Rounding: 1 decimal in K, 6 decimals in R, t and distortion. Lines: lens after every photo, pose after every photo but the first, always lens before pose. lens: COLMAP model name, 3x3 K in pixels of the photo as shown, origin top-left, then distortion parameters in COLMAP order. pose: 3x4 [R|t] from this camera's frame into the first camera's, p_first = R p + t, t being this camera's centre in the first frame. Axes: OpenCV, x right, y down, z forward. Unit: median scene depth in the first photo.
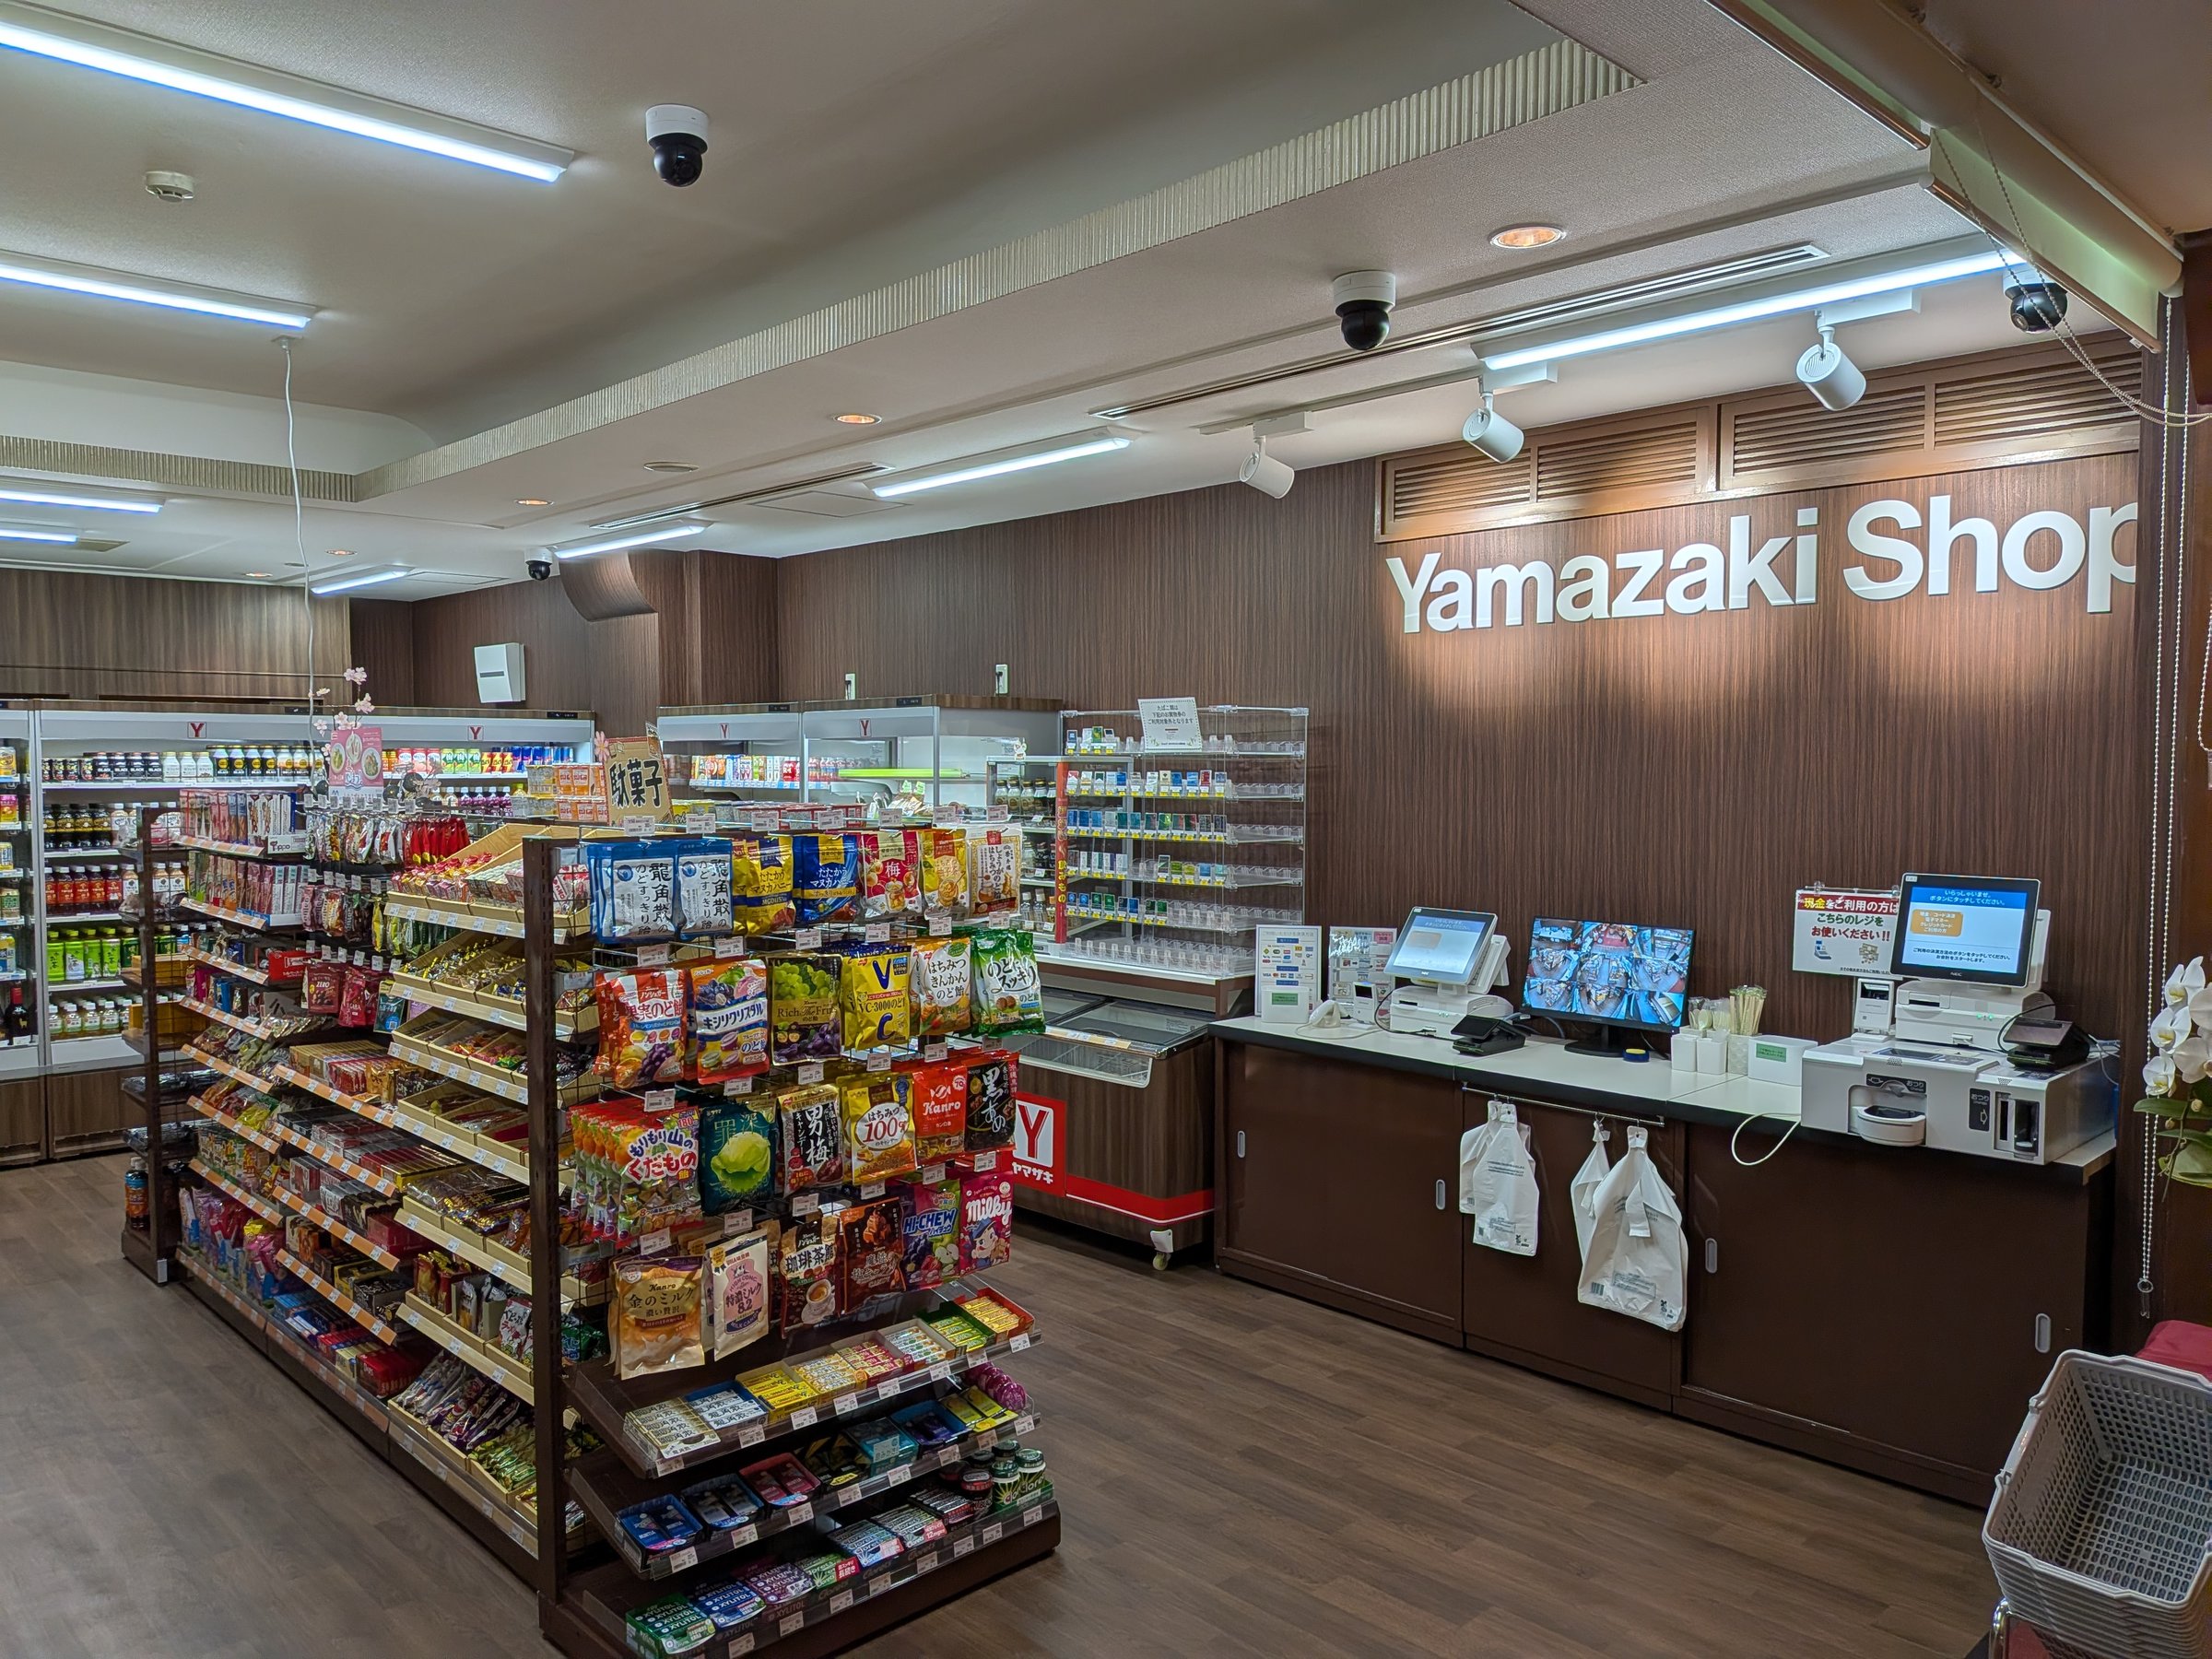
lens RADIAL K [[1665.5, 0, 1104.6], [0, 1665.5, 831.8], [0, 0, 1]] dist [0.045173, 0.006271]
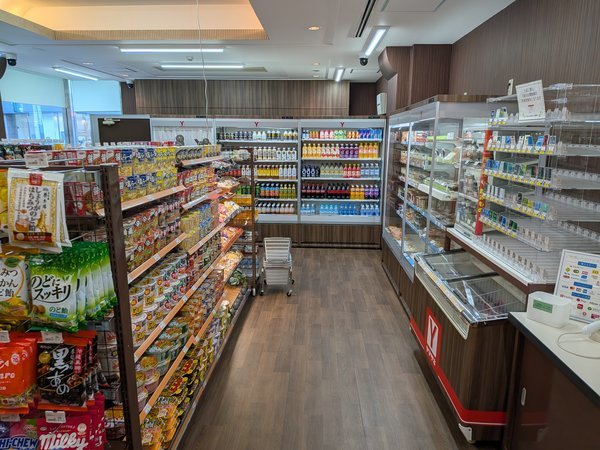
lens RADIAL K [[451.8, 0, 301.1], [0, 451.8, 226.0], [0, 0, 1]] dist [0.045173, 0.006271]
pose [[0.684699, 0.142459, -0.714767, 0.201993], [-0.034940, 0.985999, 0.163048, -0.016310], [0.727988, -0.086665, 0.680091, 0.560135]]
